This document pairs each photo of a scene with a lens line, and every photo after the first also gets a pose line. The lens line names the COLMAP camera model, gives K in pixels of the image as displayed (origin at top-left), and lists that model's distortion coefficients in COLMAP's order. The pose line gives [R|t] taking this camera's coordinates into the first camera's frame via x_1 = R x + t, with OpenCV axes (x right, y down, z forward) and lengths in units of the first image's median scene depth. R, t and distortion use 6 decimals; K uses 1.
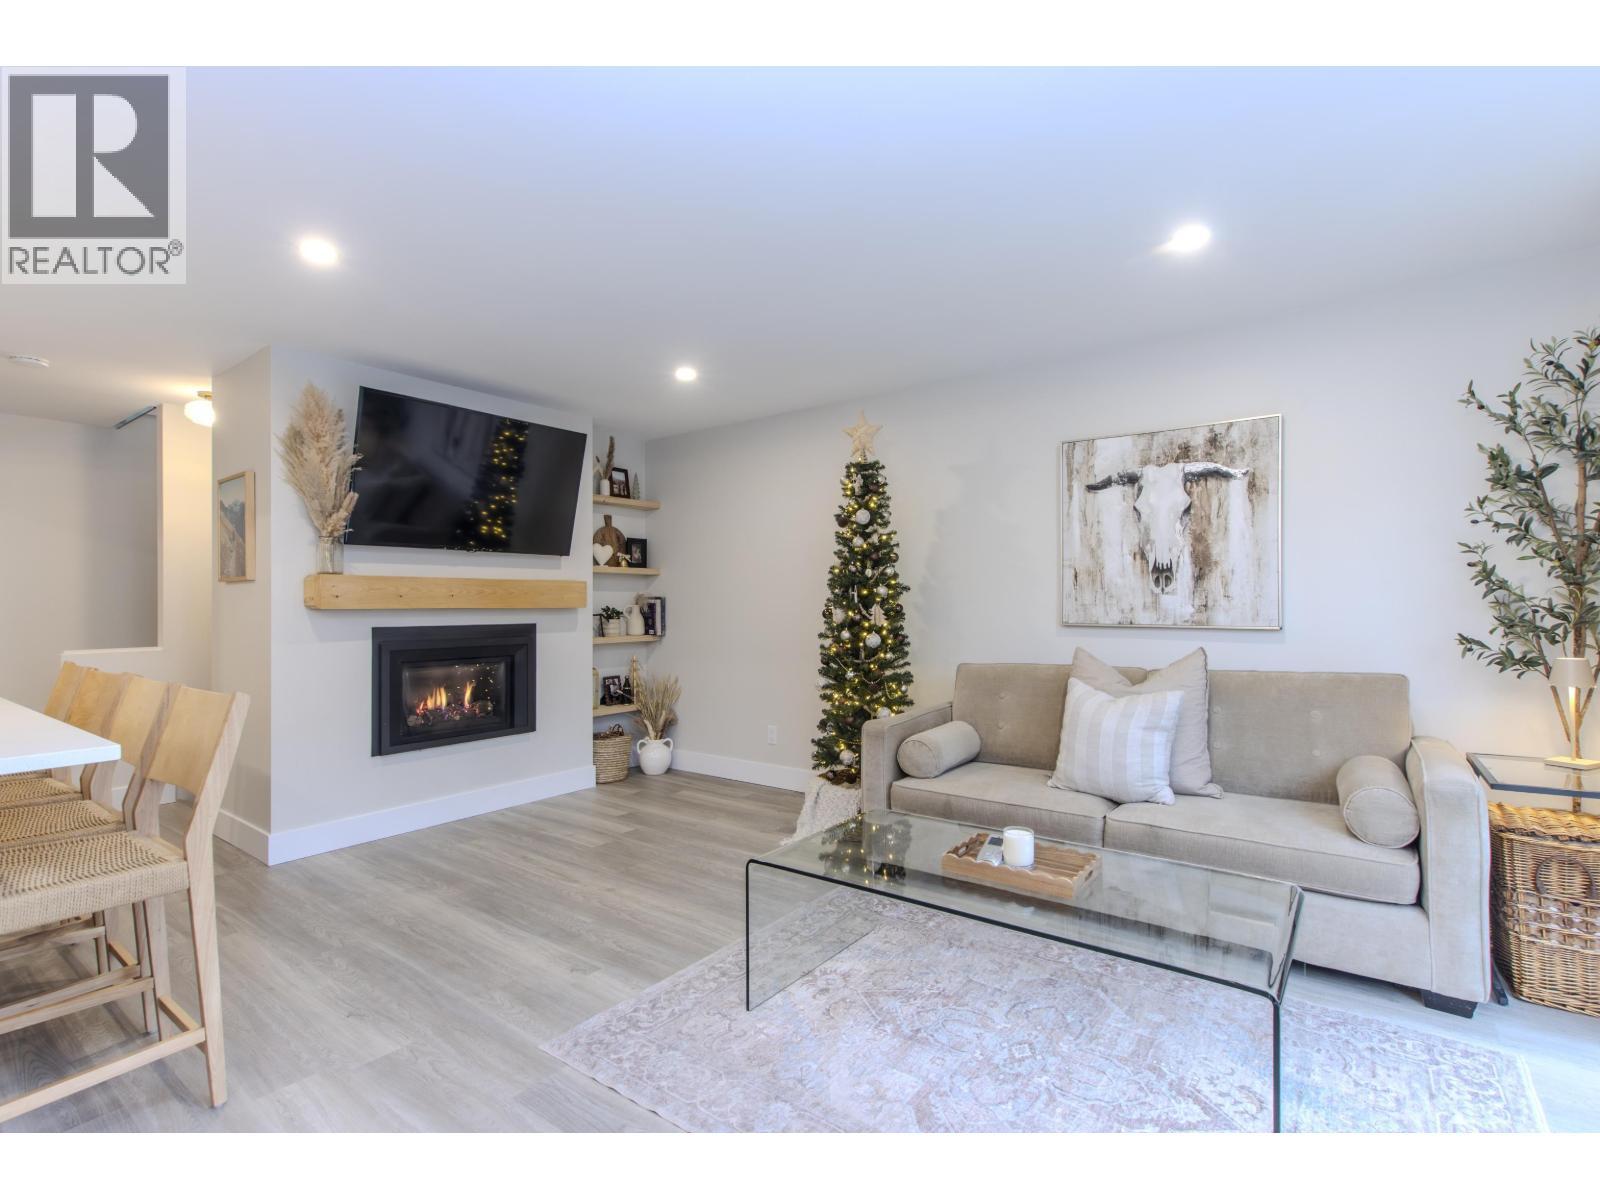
lens RADIAL K [[745.1, 0, 800.0], [0, 745.1, 600.0], [0, 0, 1]] dist [-0.000673, 0.000218]
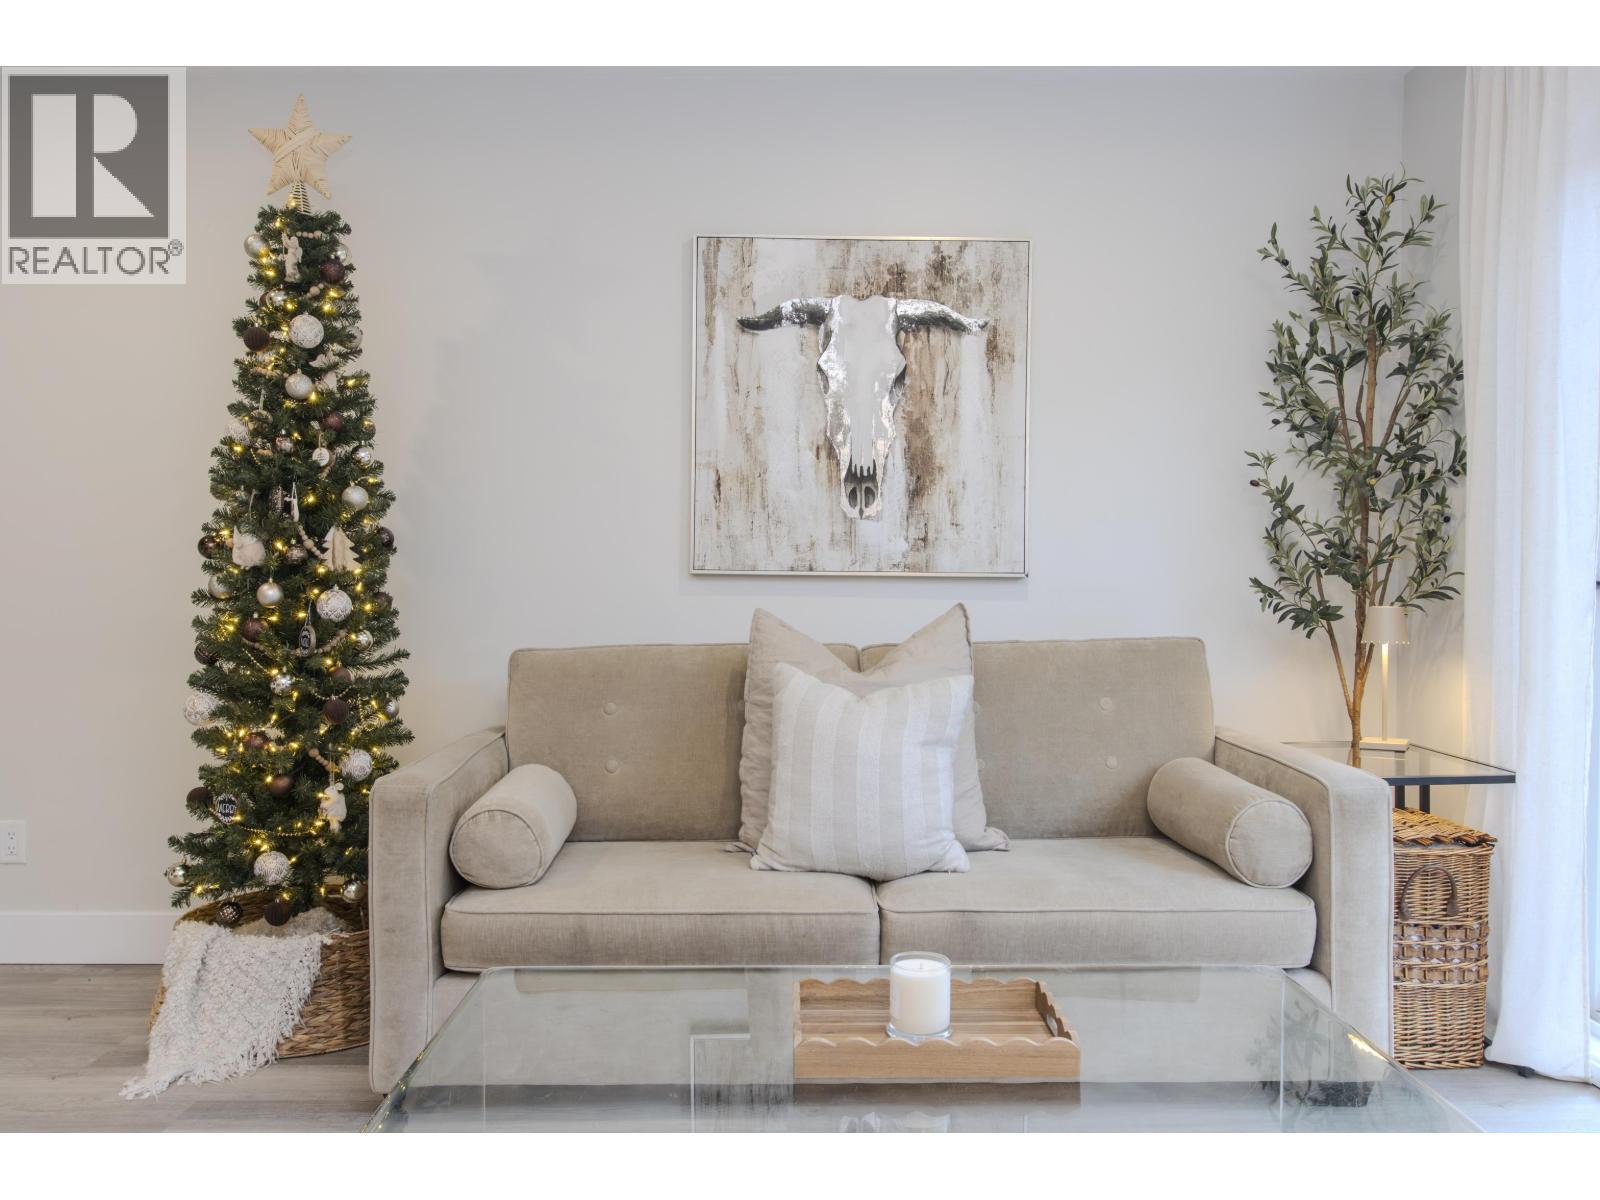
lens RADIAL K [[1272.8, 0, 800.0], [0, 1272.8, 600.0], [0, 0, 1]] dist [-0.032424, 0.047505]
pose [[0.800340, -0.005170, 0.599524, -0.134854], [-0.009633, 0.999723, 0.021481, 0.030886], [-0.599469, -0.022967, 0.800068, 0.203059]]
